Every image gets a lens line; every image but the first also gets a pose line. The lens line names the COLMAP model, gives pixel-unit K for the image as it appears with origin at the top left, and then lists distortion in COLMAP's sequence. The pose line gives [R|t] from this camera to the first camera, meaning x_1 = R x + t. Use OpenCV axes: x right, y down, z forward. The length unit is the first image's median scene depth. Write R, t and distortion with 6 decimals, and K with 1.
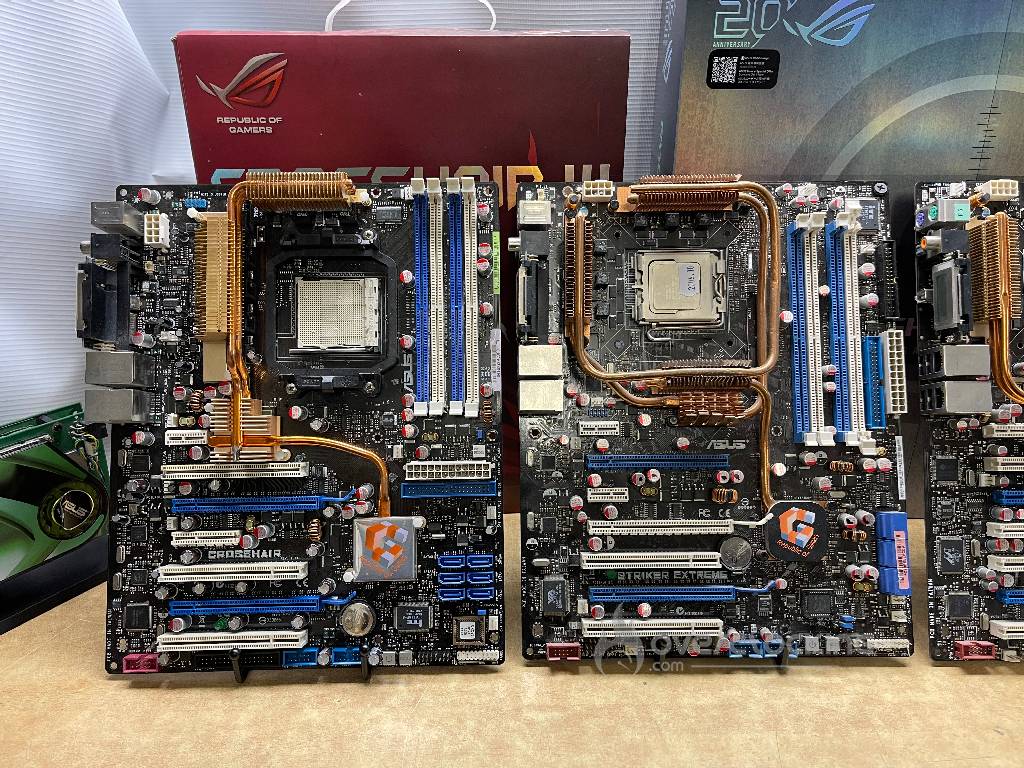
lens RADIAL K [[805.0, 0, 510.6], [0, 805.0, 387.9], [0, 0, 1]] dist [0.045518, -0.085000]
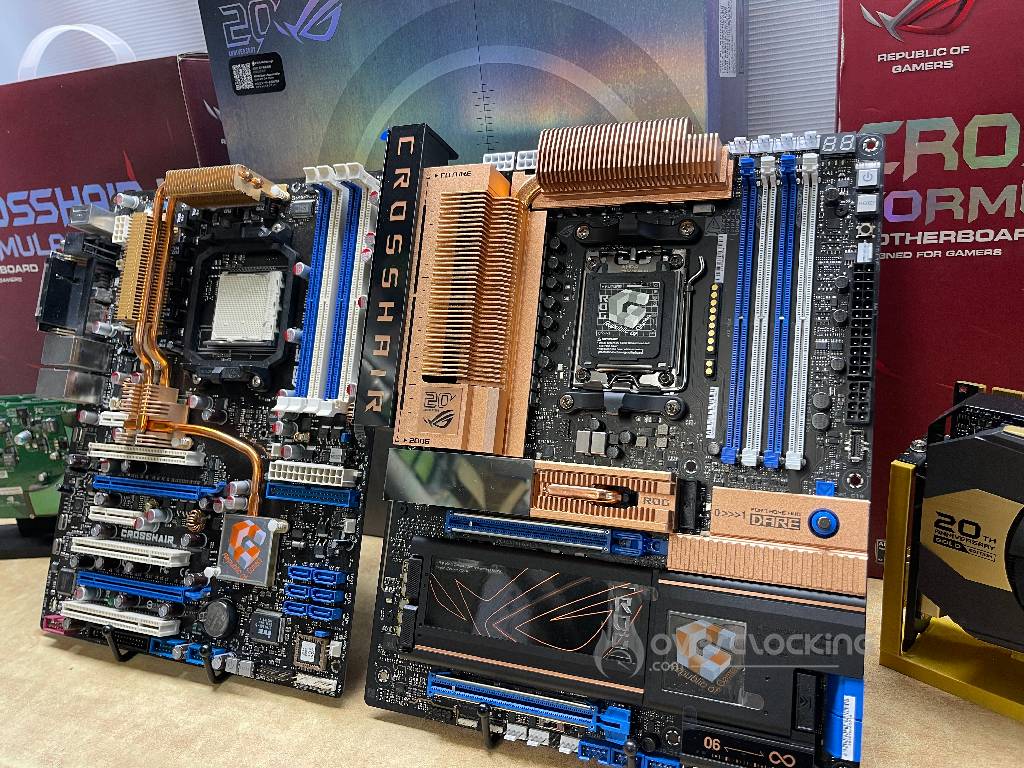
lens RADIAL K [[796.3, 0, 512.0], [0, 796.3, 384.0], [0, 0, 1]] dist [0.046451, -0.073560]
pose [[0.907036, 0.047623, -0.418350, 0.513628], [-0.078551, 0.995279, -0.057012, 0.034078], [0.413660, 0.084574, 0.906495, 0.252941]]
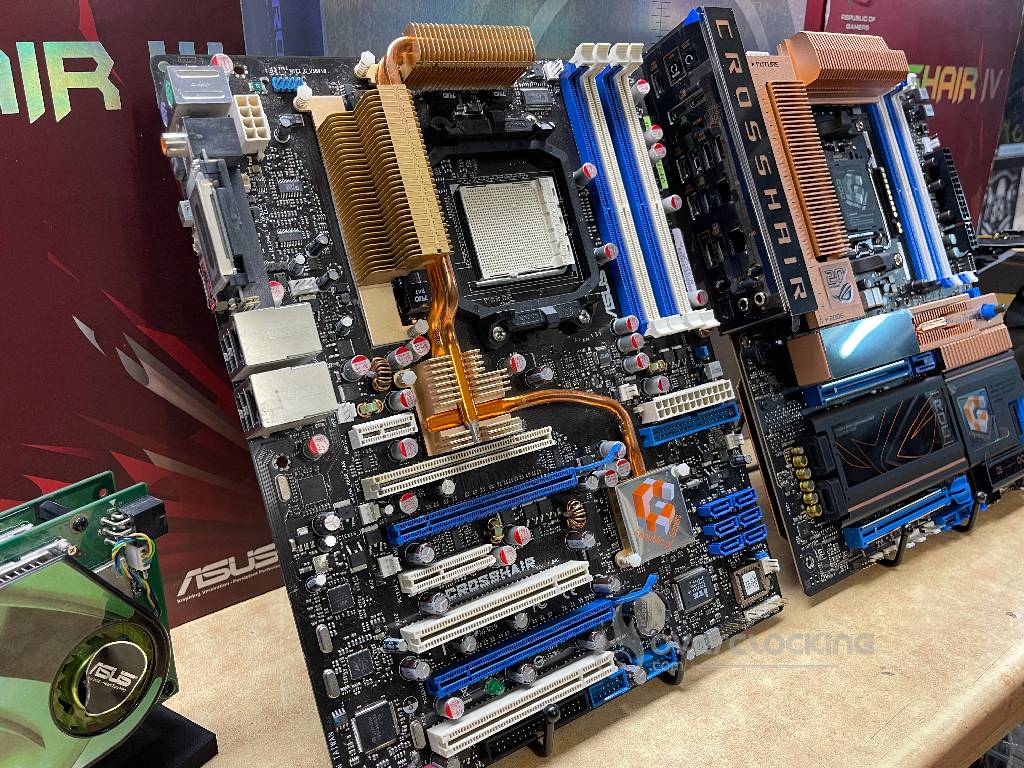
lens RADIAL K [[798.2, 0, 514.8], [0, 798.2, 395.1], [0, 0, 1]] dist [0.053392, -0.087353]
pose [[0.843293, -0.195161, 0.500769, -0.628484], [0.214358, 0.976558, 0.019609, 0.043989], [-0.492857, 0.090808, 0.865359, 0.387630]]
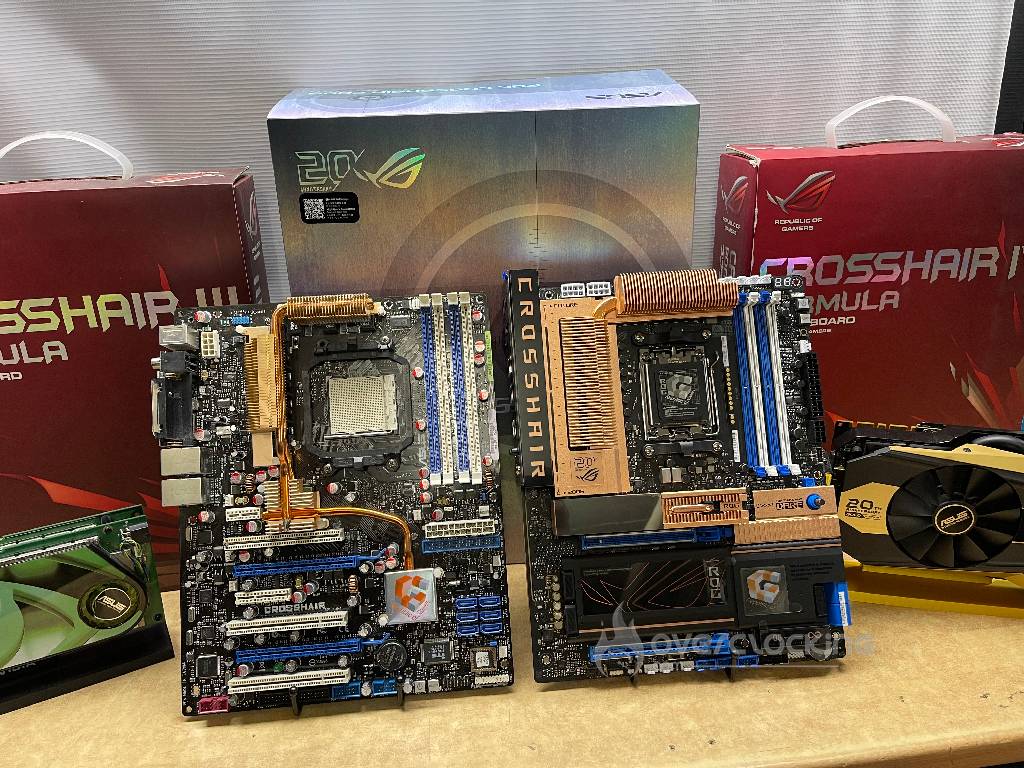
lens RADIAL K [[805.0, 0, 510.6], [0, 805.0, 387.9], [0, 0, 1]] dist [0.045518, -0.085000]
pose [[0.997525, -0.050632, 0.048786, -0.049285], [0.052795, 0.997631, -0.044105, -0.052777], [-0.046437, 0.046571, 0.997835, -0.239081]]
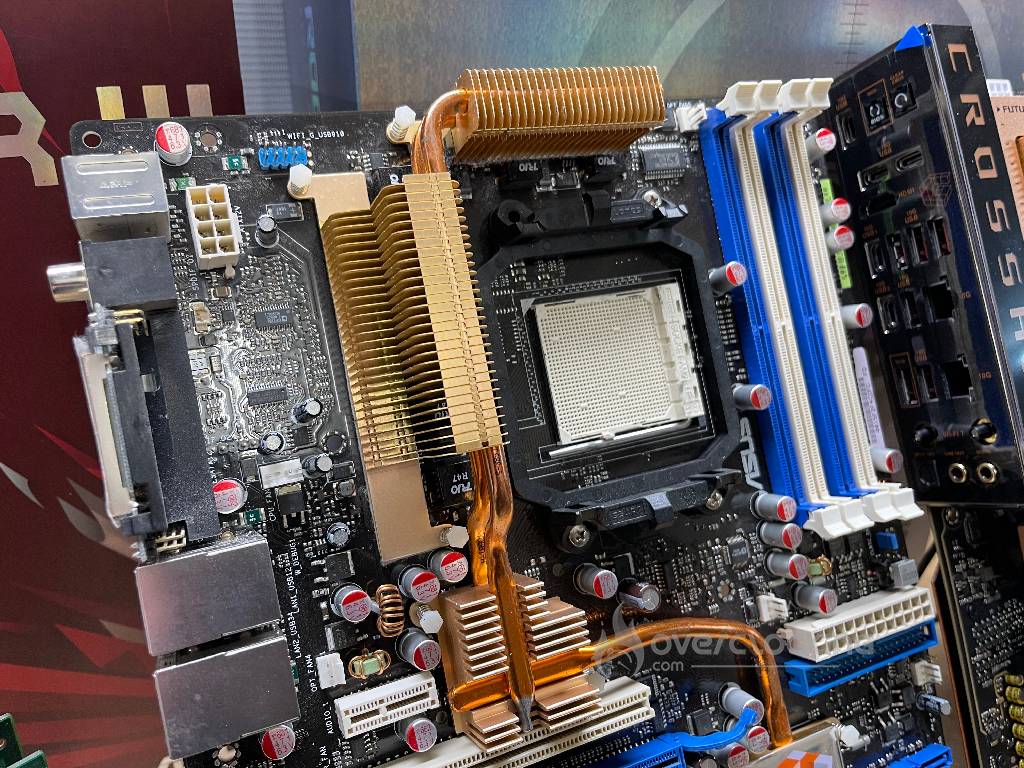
lens RADIAL K [[805.0, 0, 510.6], [0, 805.0, 387.9], [0, 0, 1]] dist [0.045518, -0.085000]
pose [[0.915221, -0.153863, 0.372419, -0.472598], [0.154342, 0.987600, 0.028725, -0.103794], [-0.372220, 0.031191, 0.927620, 0.579323]]
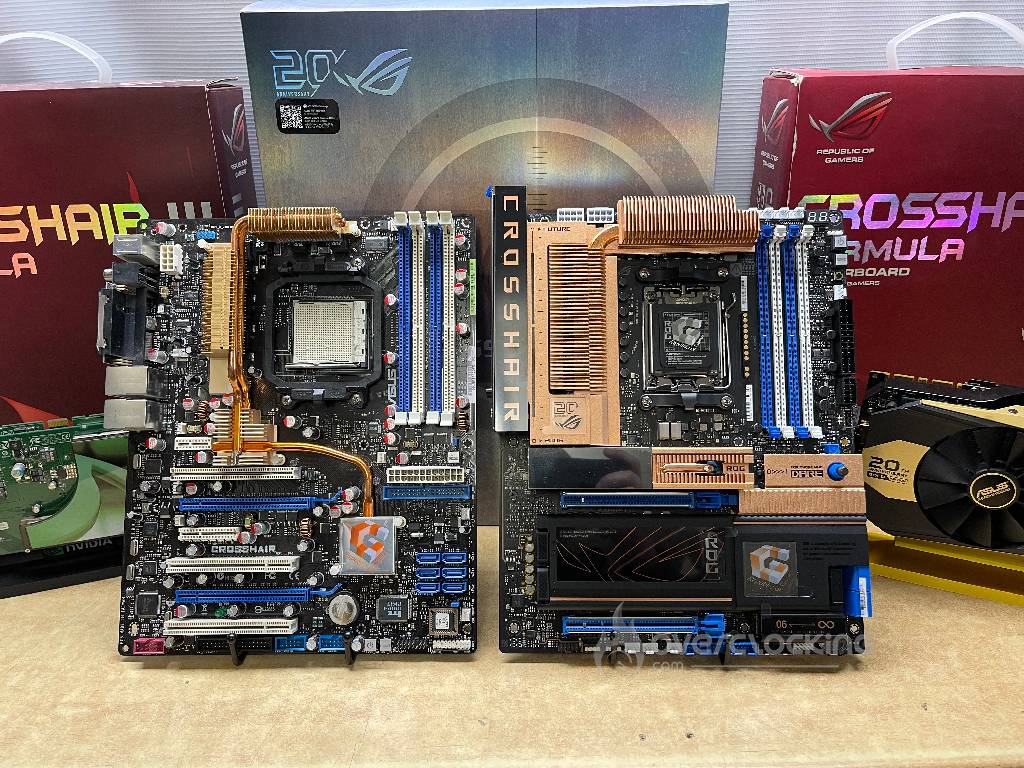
lens RADIAL K [[805.0, 0, 510.6], [0, 805.0, 387.9], [0, 0, 1]] dist [0.045518, -0.085000]
pose [[0.998944, 0.002706, -0.045875, 0.088328], [-0.004040, 0.999571, -0.029013, 0.015230], [0.045777, 0.029168, 0.998526, -0.098433]]
